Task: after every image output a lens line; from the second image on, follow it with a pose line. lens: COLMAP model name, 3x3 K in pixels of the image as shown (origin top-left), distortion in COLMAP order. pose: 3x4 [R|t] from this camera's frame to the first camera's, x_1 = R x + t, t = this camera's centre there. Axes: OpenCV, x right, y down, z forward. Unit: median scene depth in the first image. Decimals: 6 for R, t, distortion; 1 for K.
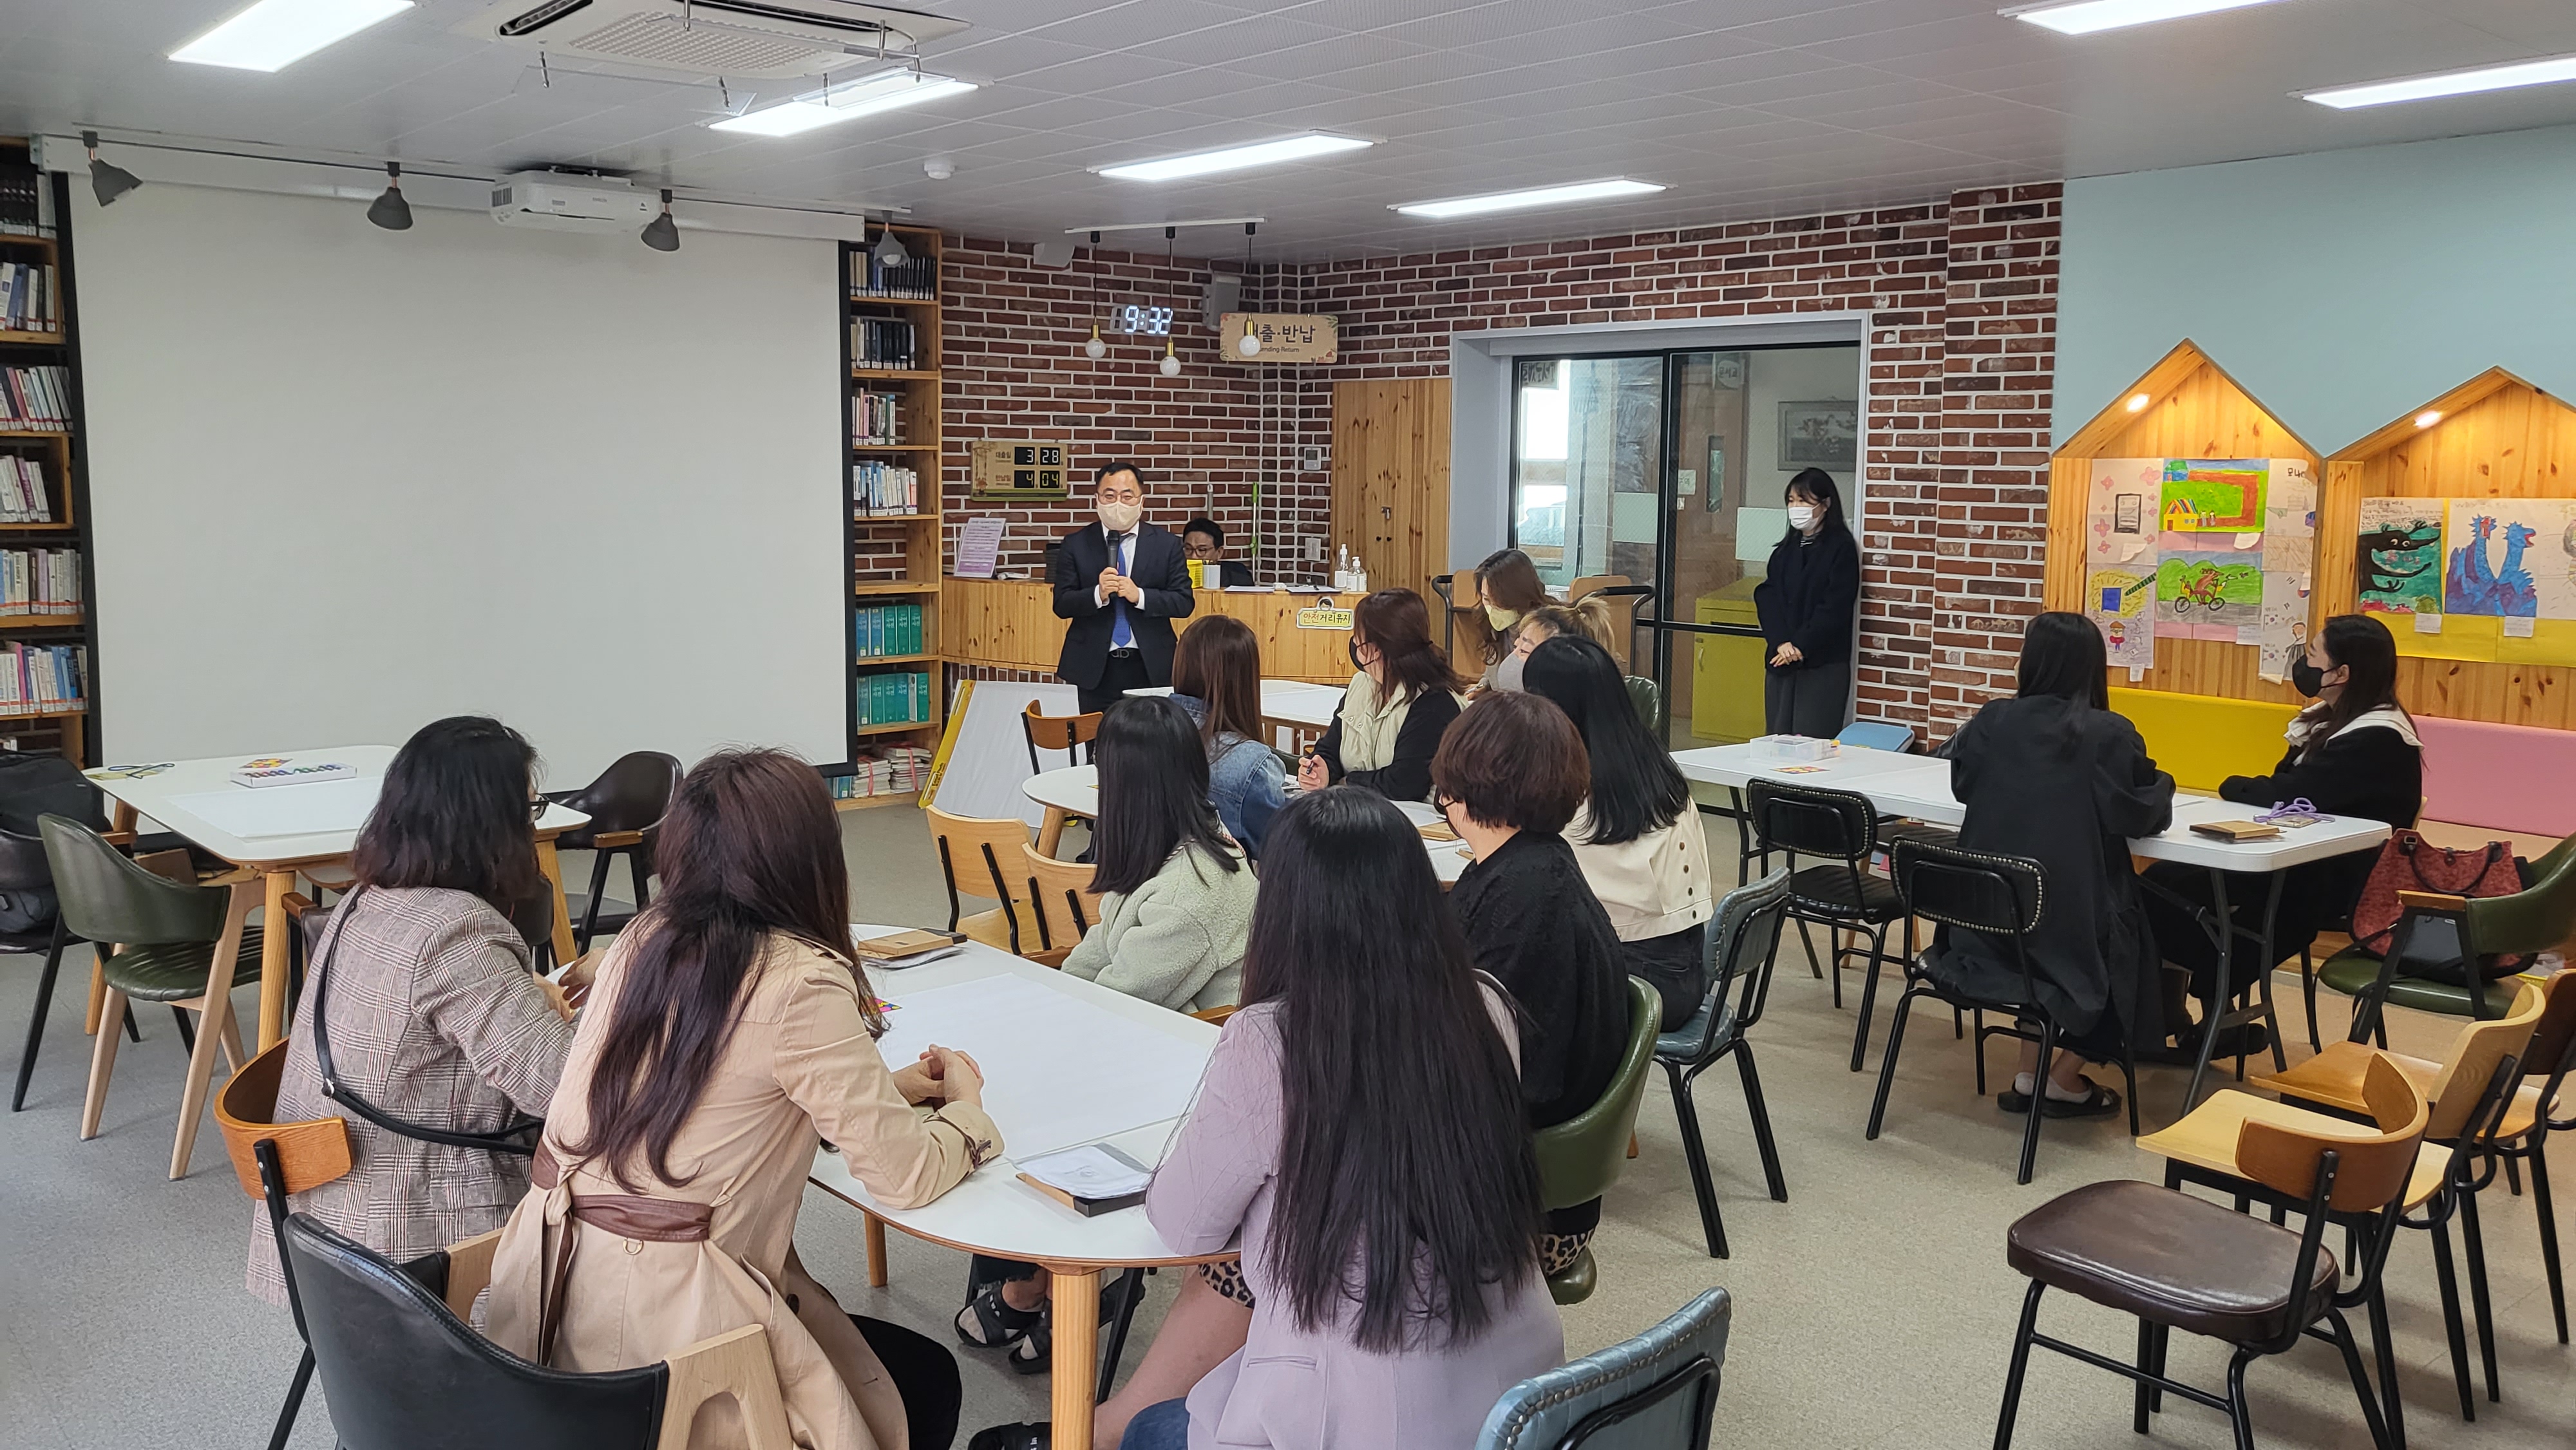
lens RADIAL K [[2029.4, 0, 1274.9], [0, 2029.4, 665.3], [0, 0, 1]] dist [-0.000727, 0.070340]
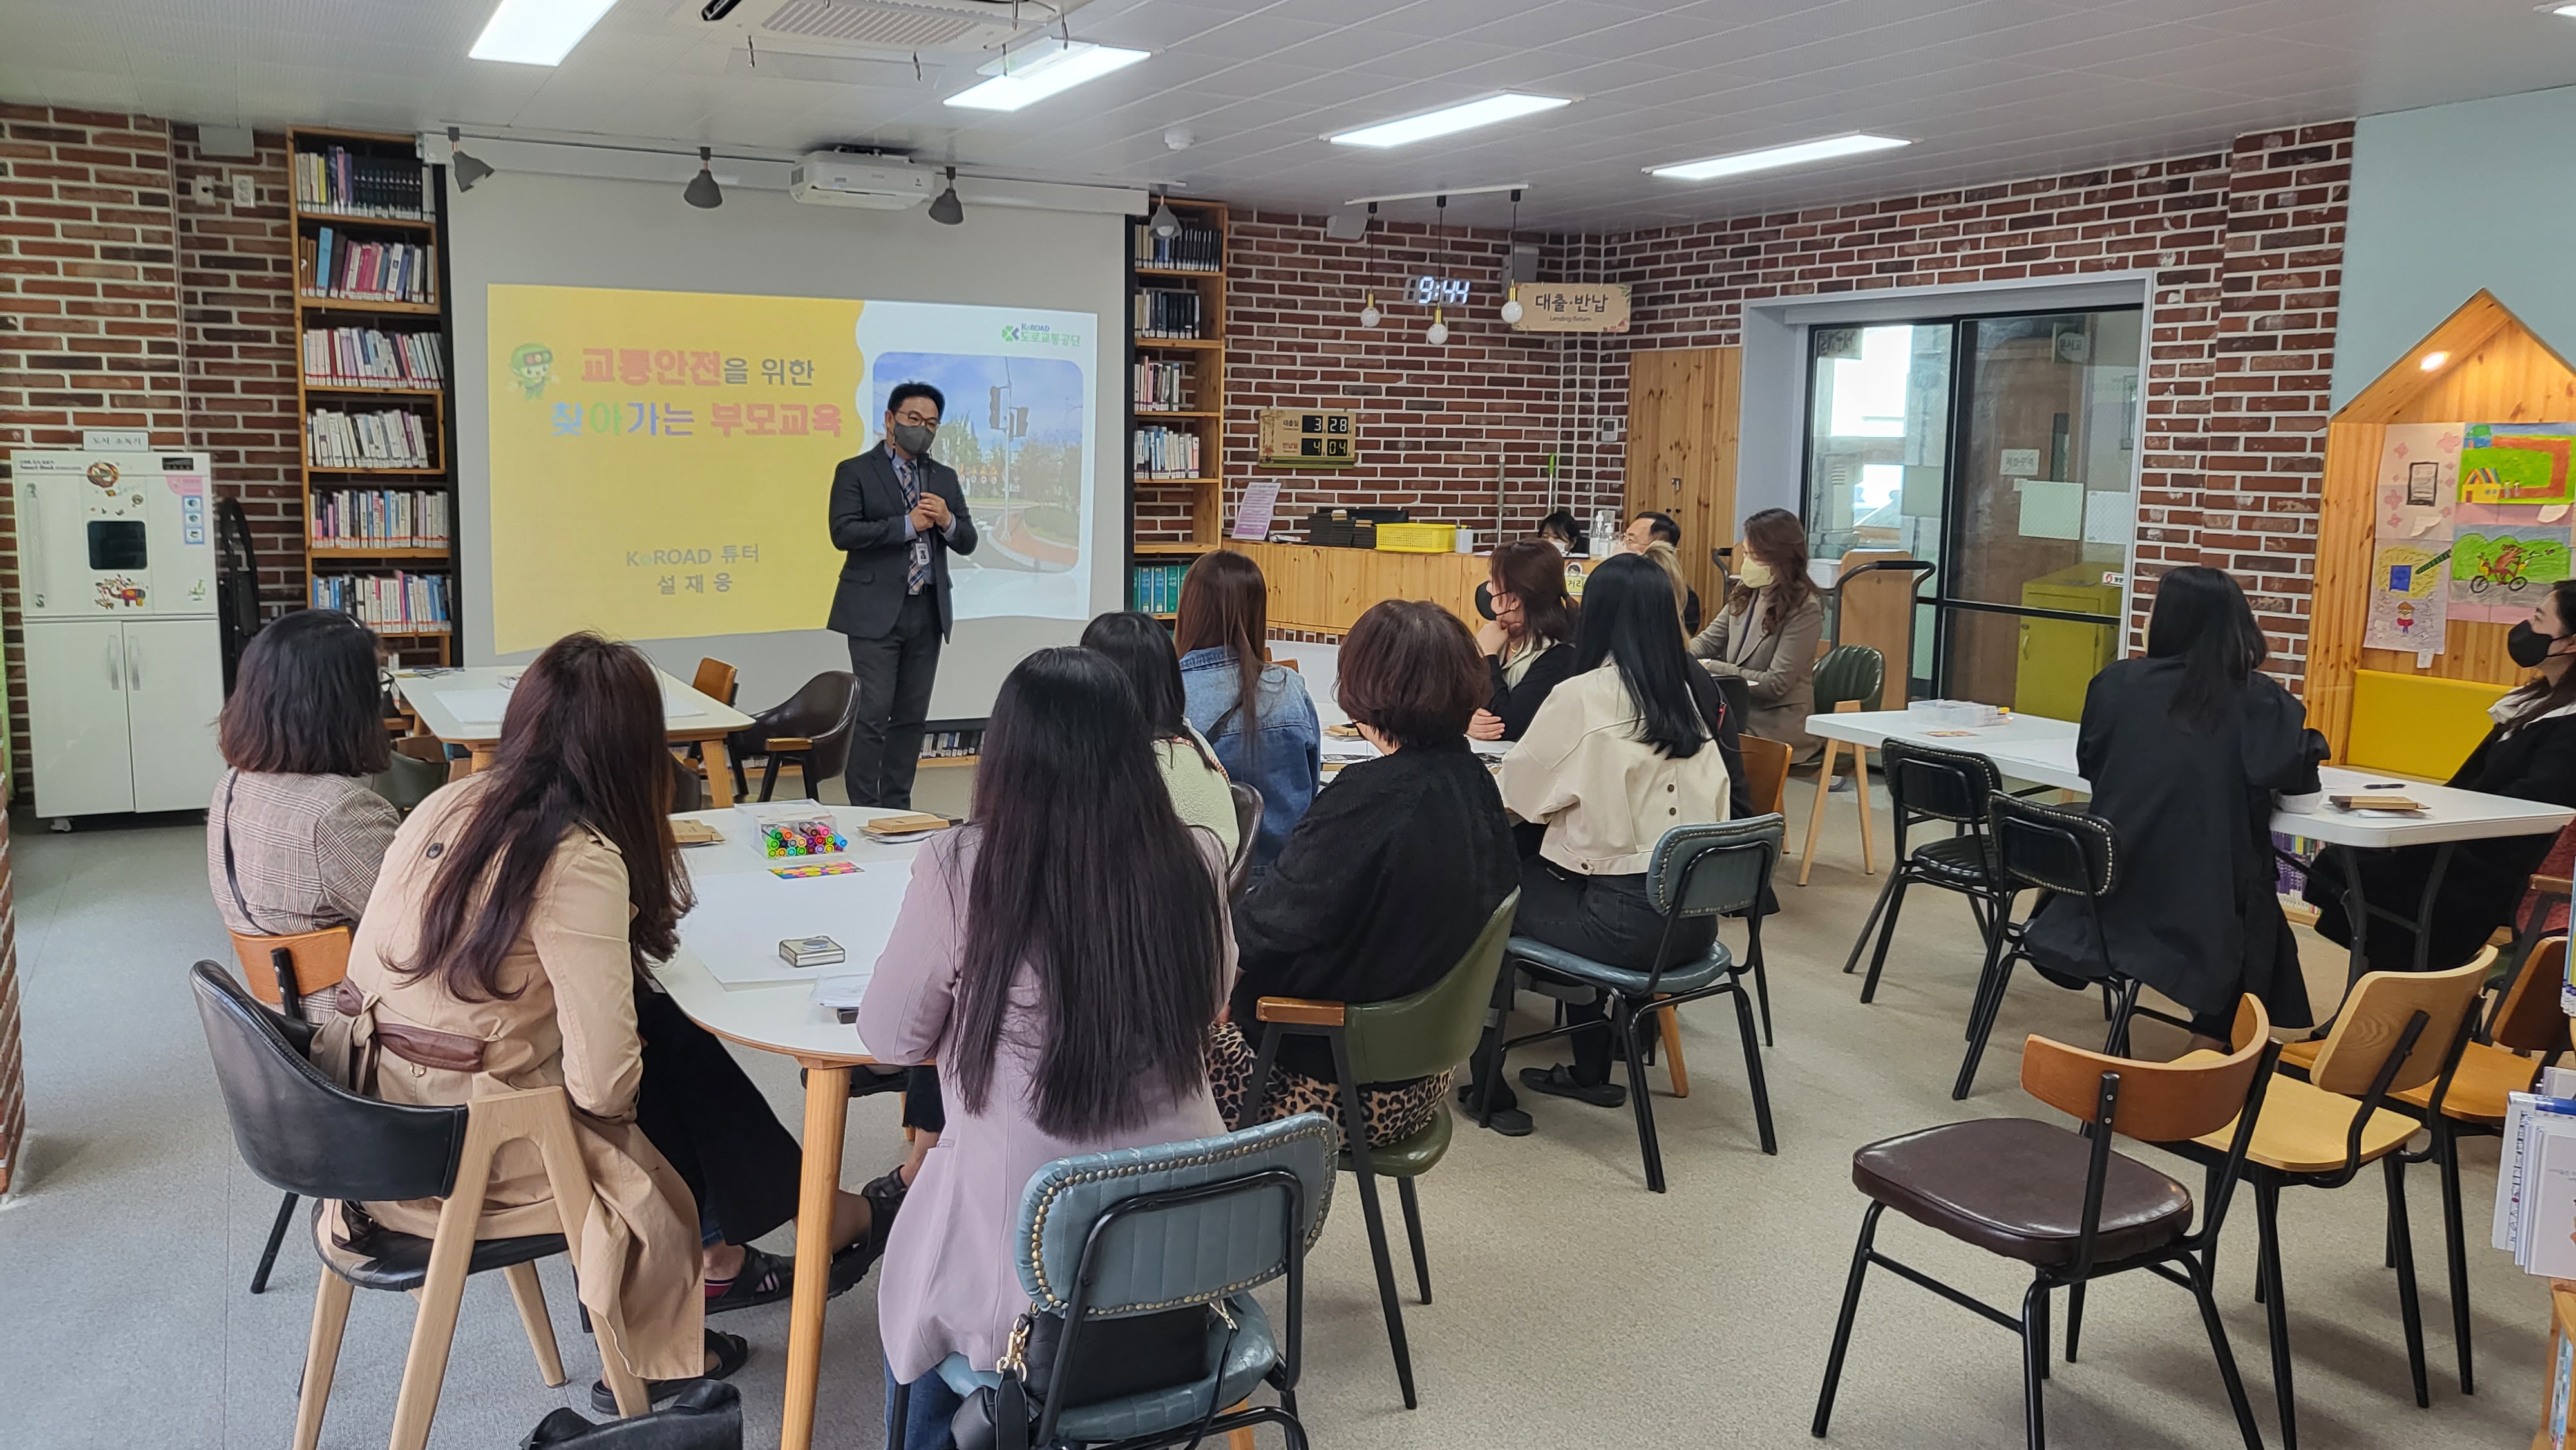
lens RADIAL K [[2029.4, 0, 1271.3], [0, 2029.4, 712.1], [0, 0, 1]] dist [-0.000727, 0.070340]
pose [[0.973780, 0.038290, -0.224246, 0.106229], [-0.032293, 0.999017, 0.030352, 0.014332], [0.225188, -0.022314, 0.974060, -0.014661]]
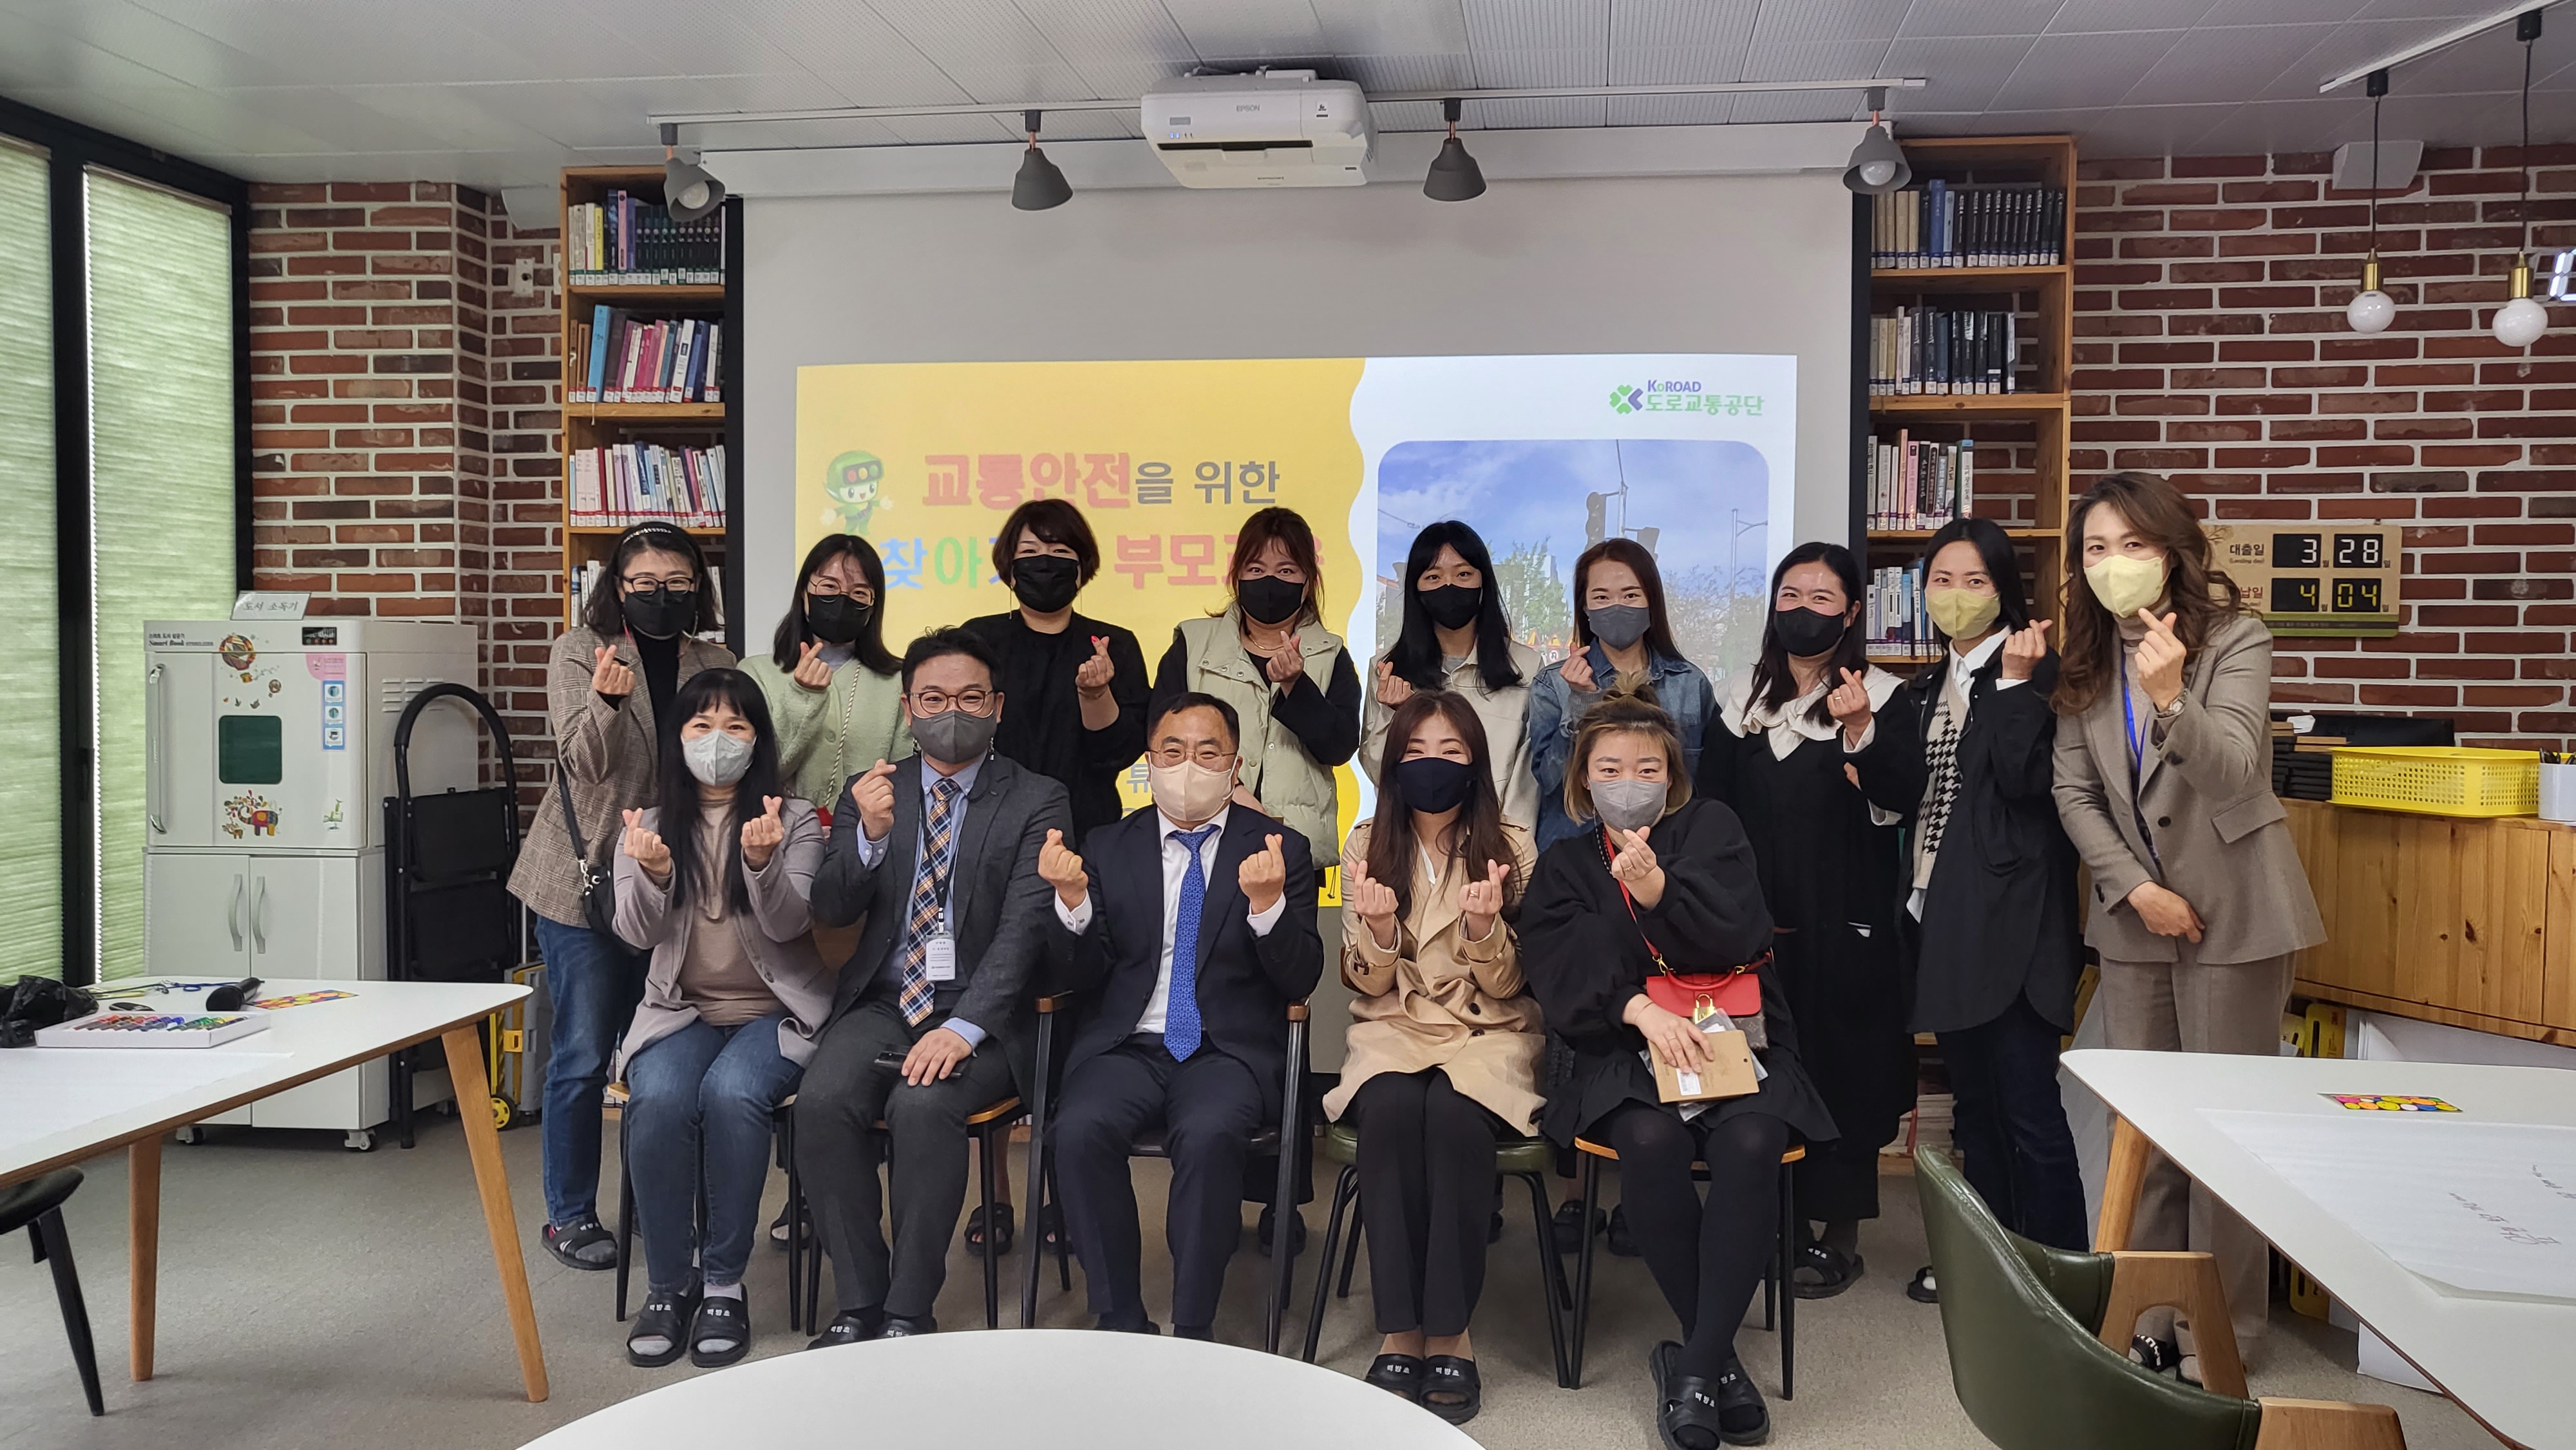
lens RADIAL K [[2029.4, 0, 1293.6], [0, 2029.4, 689.5], [0, 0, 1]] dist [-0.000727, 0.070340]
pose [[0.680883, 0.012192, -0.732290, 0.100771], [-0.074199, 0.995865, -0.052409, -0.022375], [0.728624, 0.090019, 0.678973, 0.513546]]
